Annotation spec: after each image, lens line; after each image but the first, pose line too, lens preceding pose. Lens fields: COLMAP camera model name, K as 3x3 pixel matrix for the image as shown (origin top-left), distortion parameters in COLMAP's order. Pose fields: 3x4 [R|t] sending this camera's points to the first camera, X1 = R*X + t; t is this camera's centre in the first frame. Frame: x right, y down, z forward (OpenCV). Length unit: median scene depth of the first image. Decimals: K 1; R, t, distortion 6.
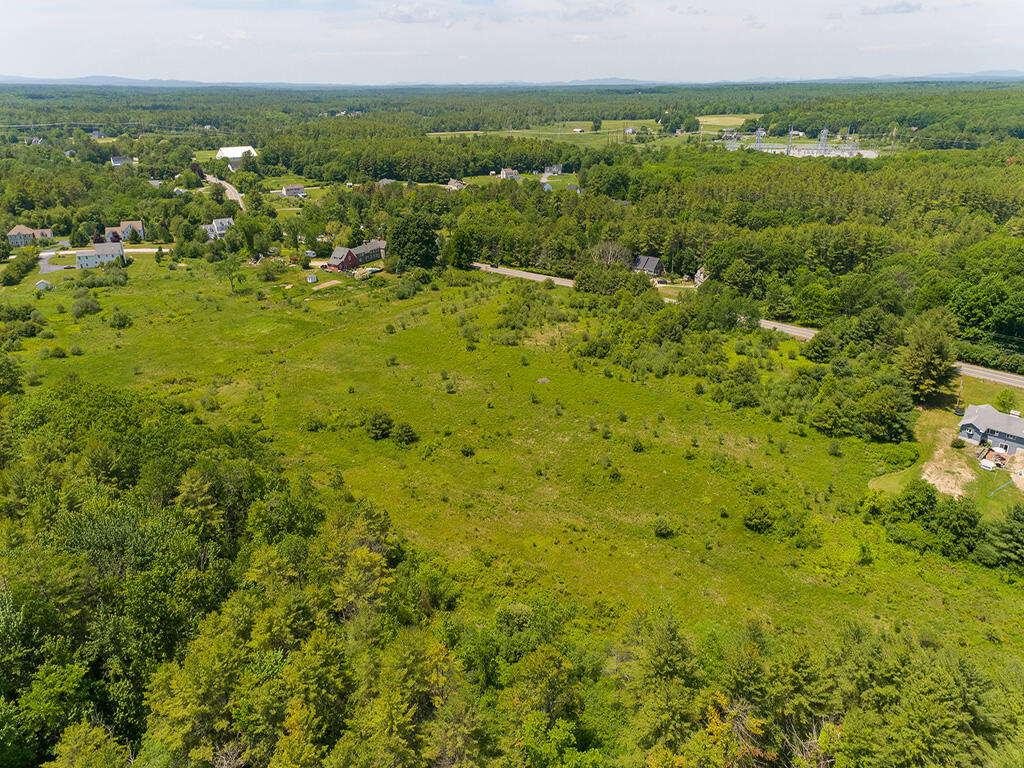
lens RADIAL K [[717.6, 0, 512.3], [0, 717.6, 381.9], [0, 0, 1]] dist [0.036963, 0.001305]
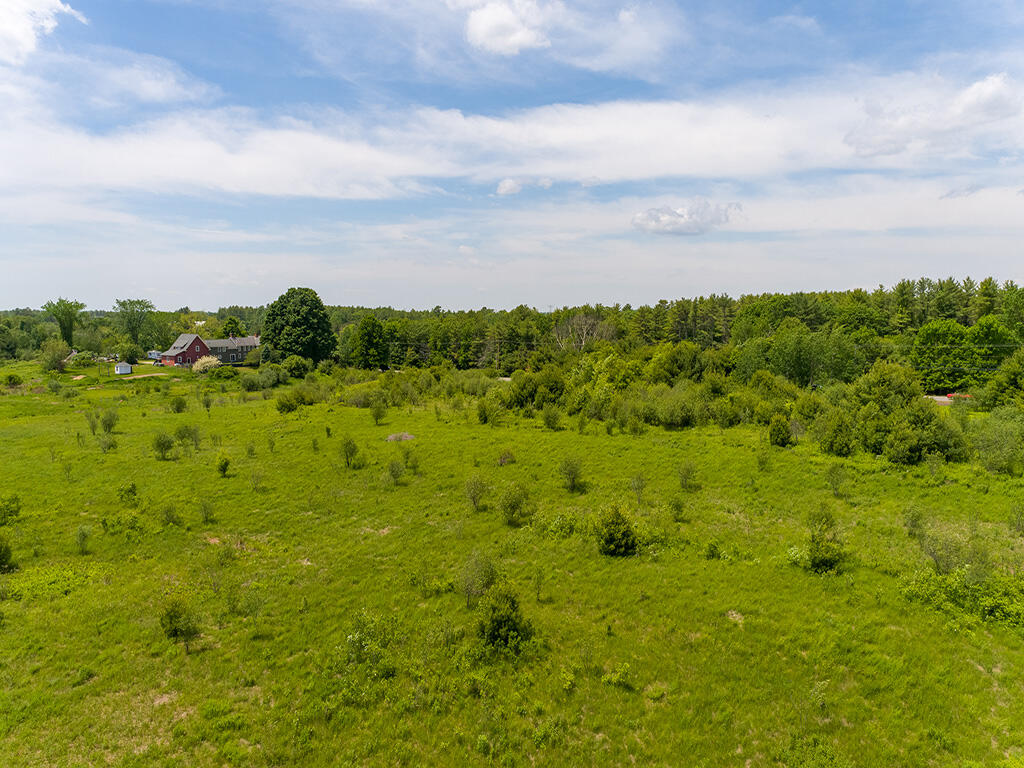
lens RADIAL K [[717.6, 0, 510.7], [0, 717.6, 384.2], [0, 0, 1]] dist [0.036963, 0.001305]
pose [[0.999980, 0.003048, -0.005523, 0.070390], [-0.004562, 0.954156, -0.299276, 0.060157], [0.004357, 0.299295, 0.954151, 0.373686]]
